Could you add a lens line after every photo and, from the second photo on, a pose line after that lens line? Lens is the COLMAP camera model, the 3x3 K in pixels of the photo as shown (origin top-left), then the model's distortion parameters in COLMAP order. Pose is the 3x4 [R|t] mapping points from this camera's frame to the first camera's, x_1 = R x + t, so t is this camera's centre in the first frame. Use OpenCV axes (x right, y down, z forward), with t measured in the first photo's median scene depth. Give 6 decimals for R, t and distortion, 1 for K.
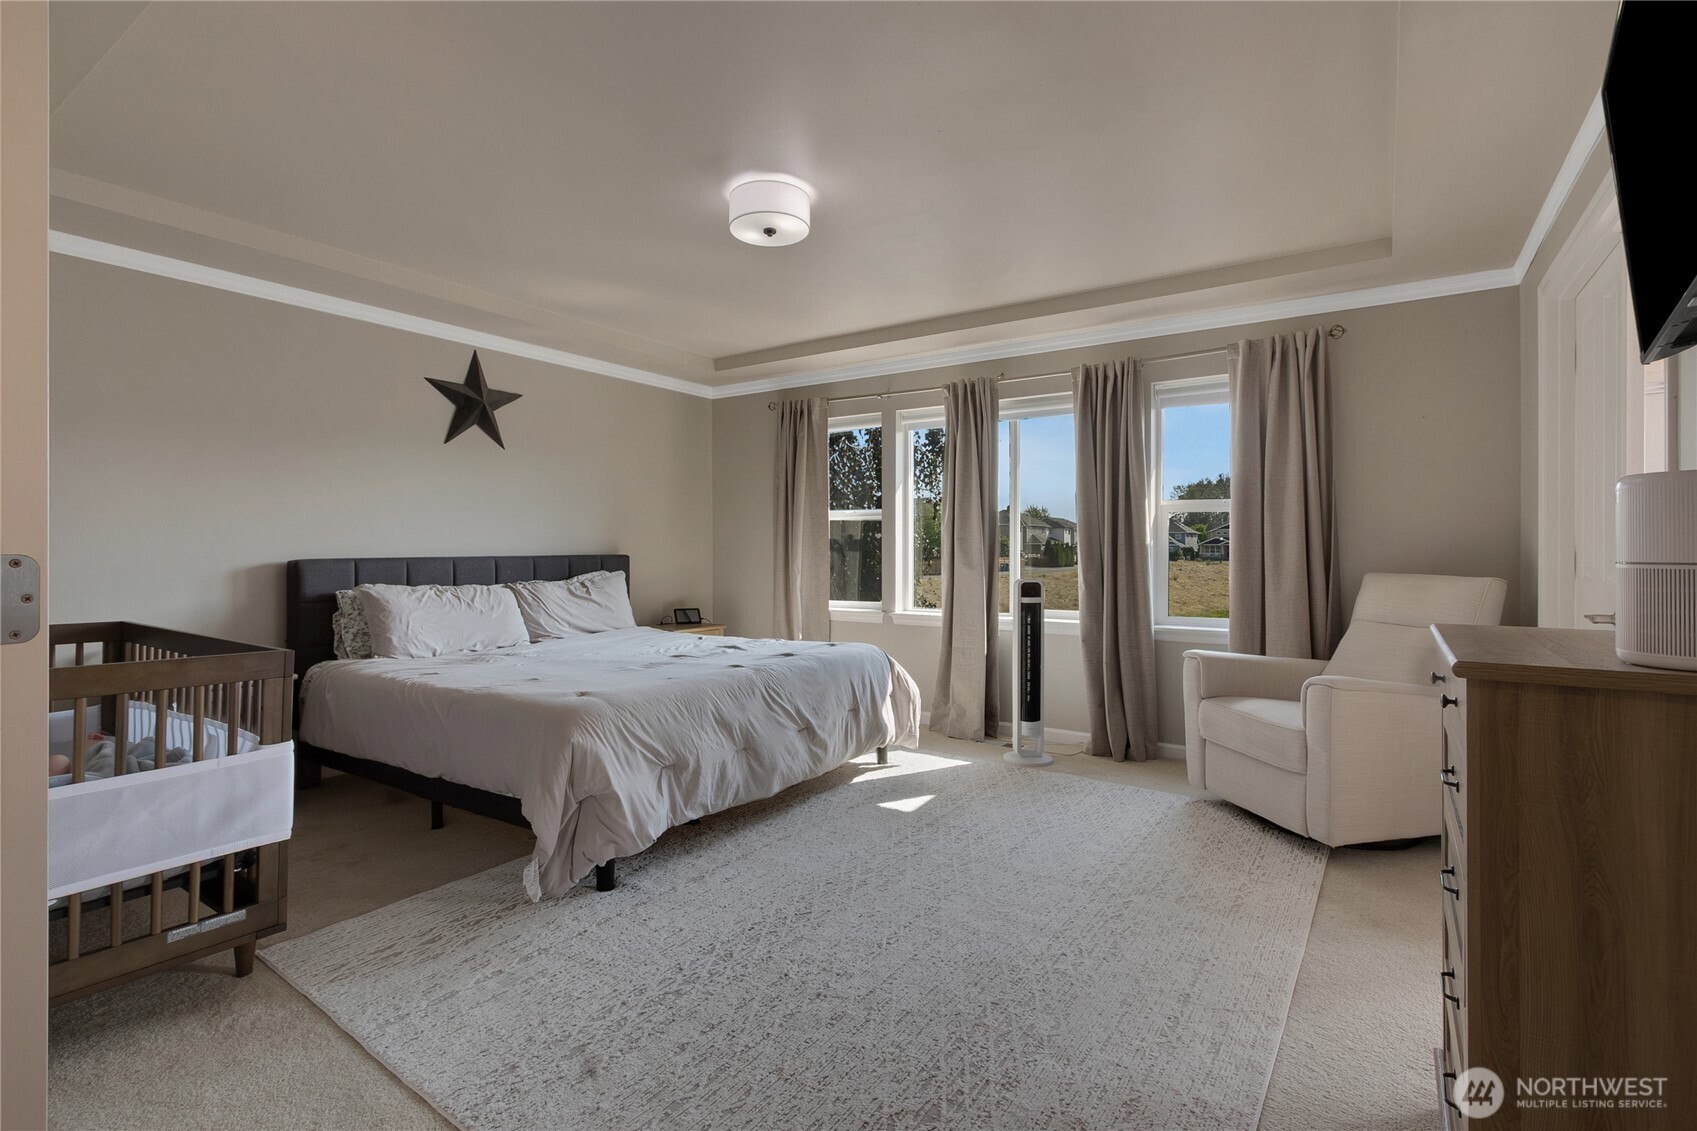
lens RADIAL K [[788.3, 0, 841.9], [0, 788.3, 543.9], [0, 0, 1]] dist [0.001099, 0.000482]
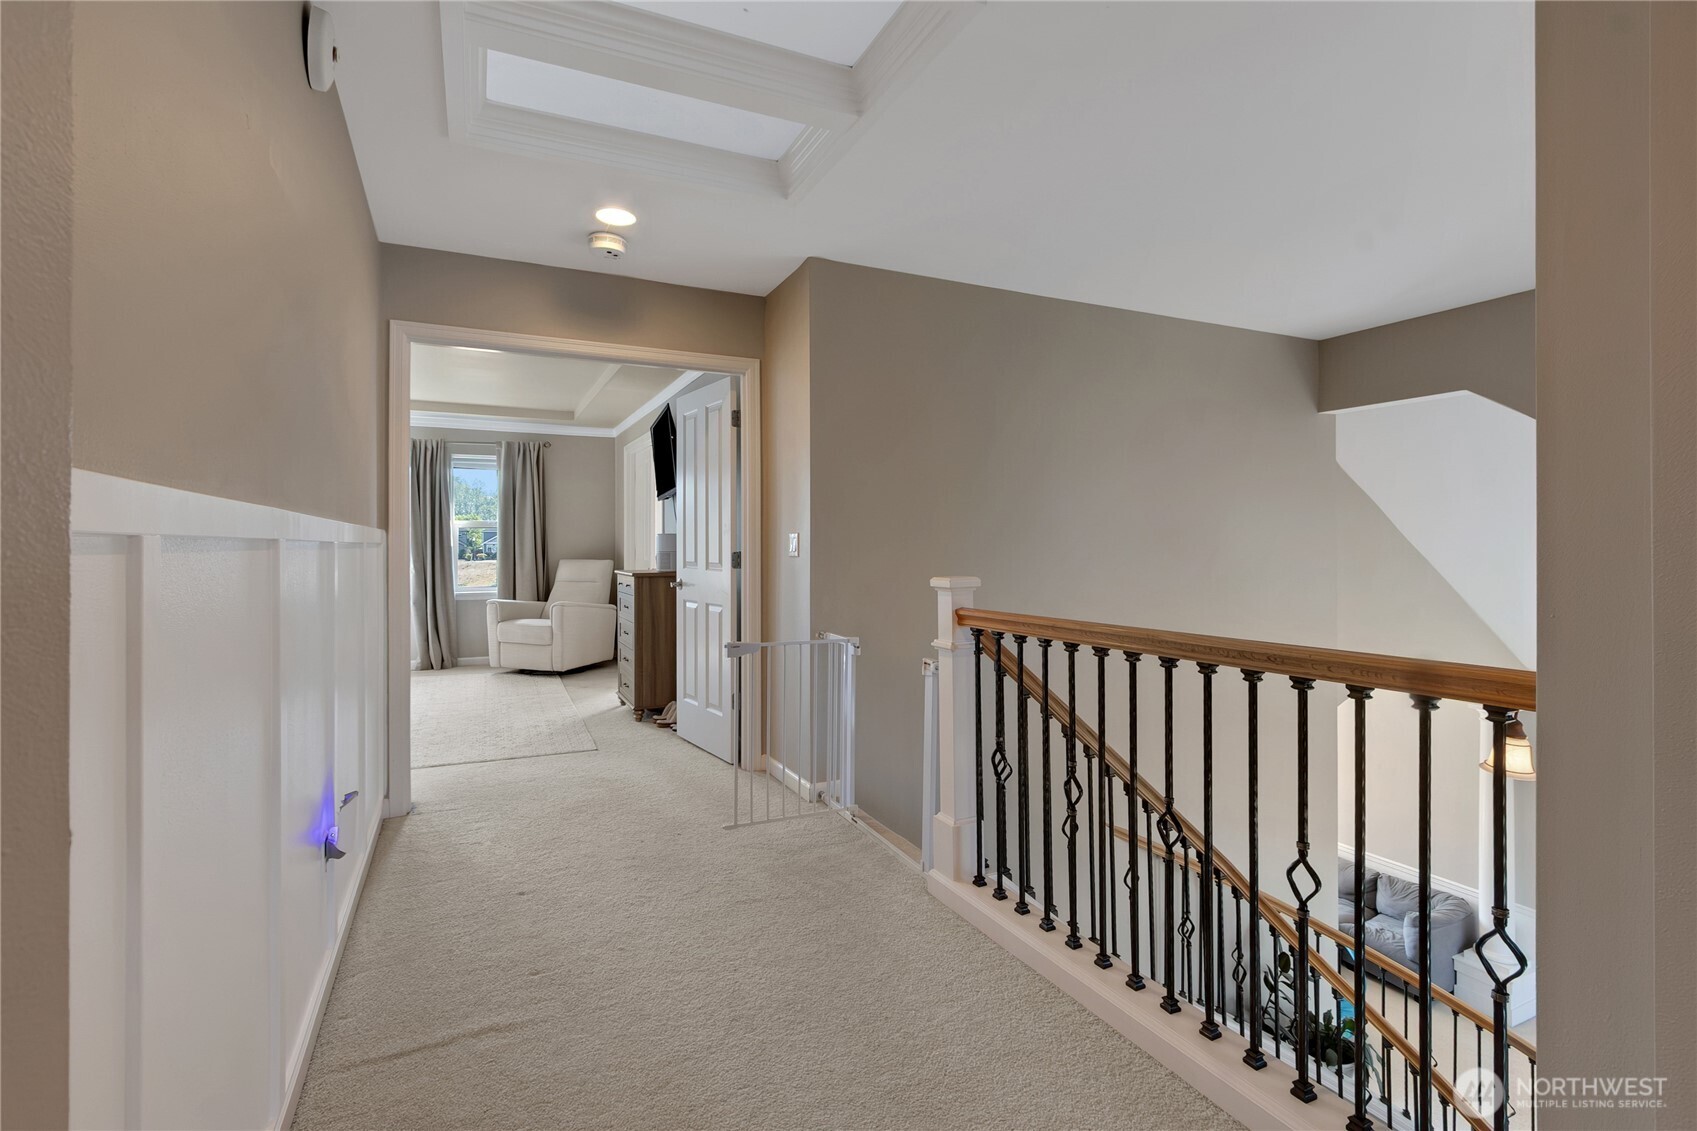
lens RADIAL K [[788.3, 0, 841.9], [0, 788.3, 543.9], [0, 0, 1]] dist [0.001099, 0.000482]
pose [[0.501538, 0.003504, 0.865129, -1.114910], [-0.004546, 0.999989, -0.001414, -0.010635], [-0.865124, -0.003223, 0.501548, -1.022333]]
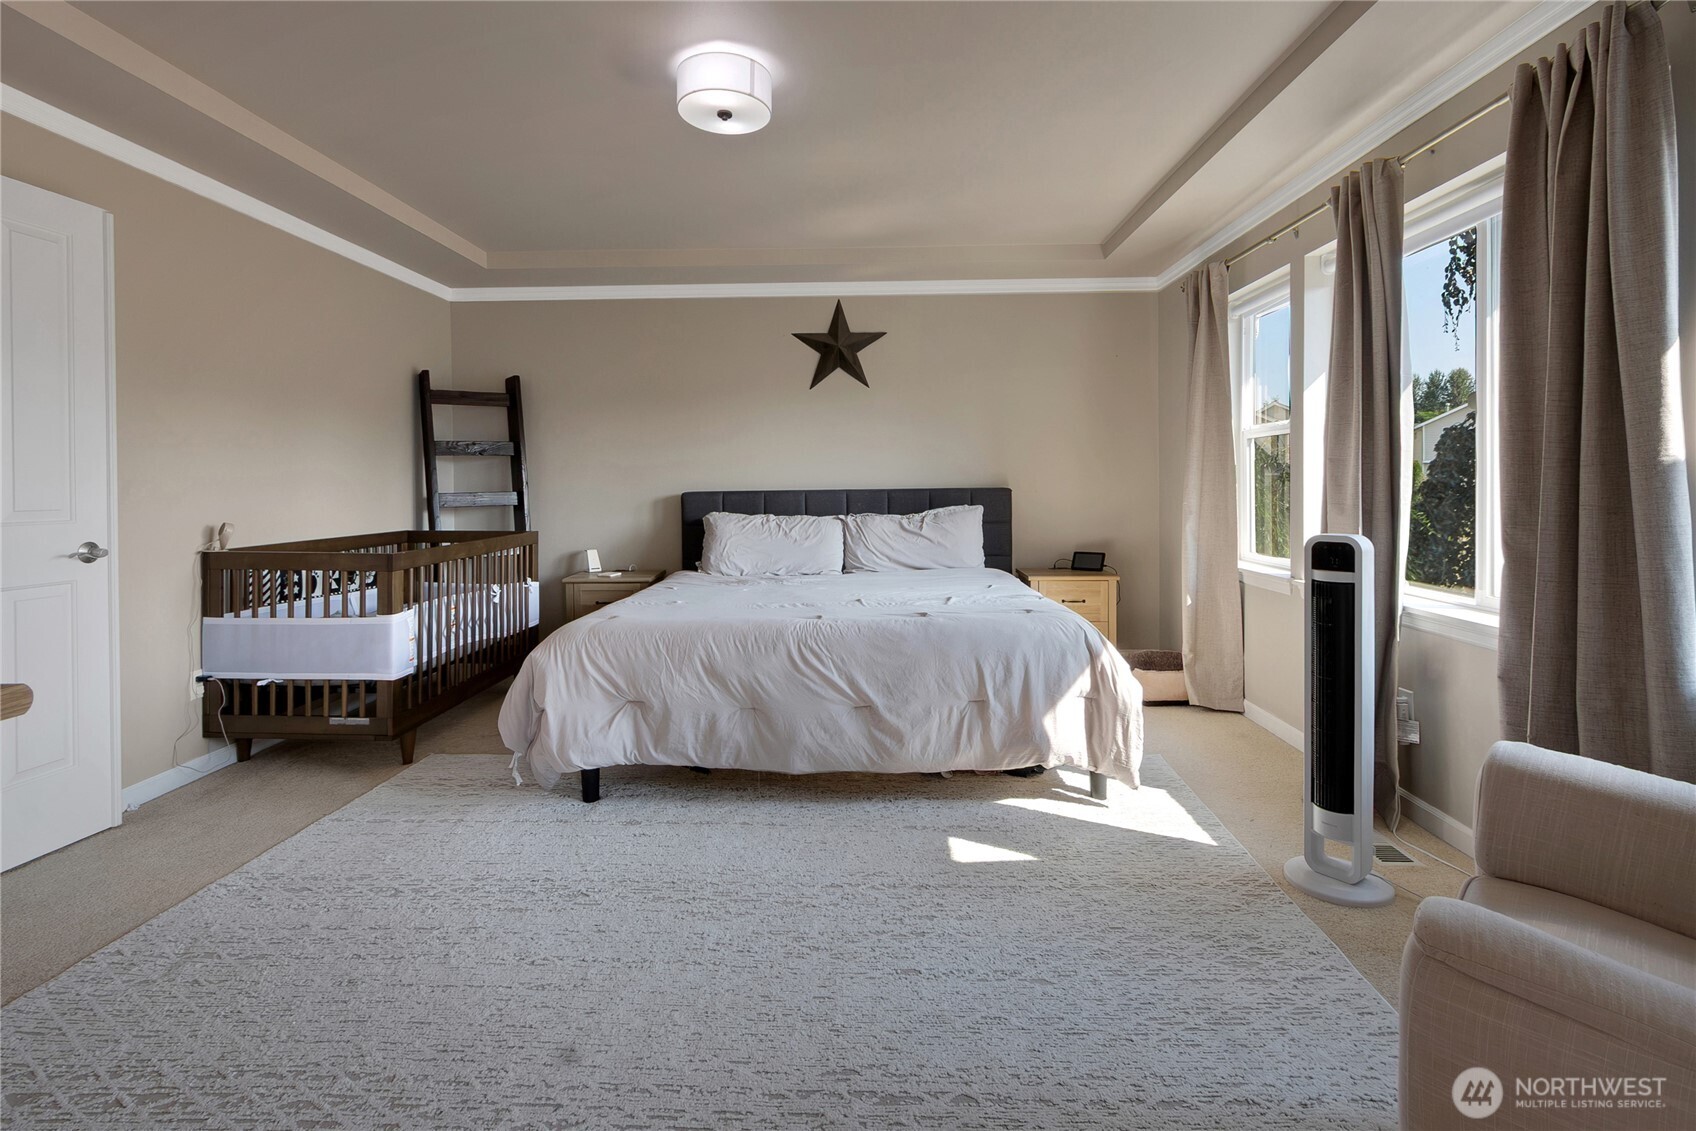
lens RADIAL K [[795.8, 0, 848.2], [0, 795.8, 494.3], [0, 0, 1]] dist [0.000664, 0.000050]
pose [[0.544996, 0.006547, -0.838413, 0.504565], [0.011827, 0.999810, 0.015495, 0.005753], [0.838356, -0.018360, 0.544815, 0.451408]]
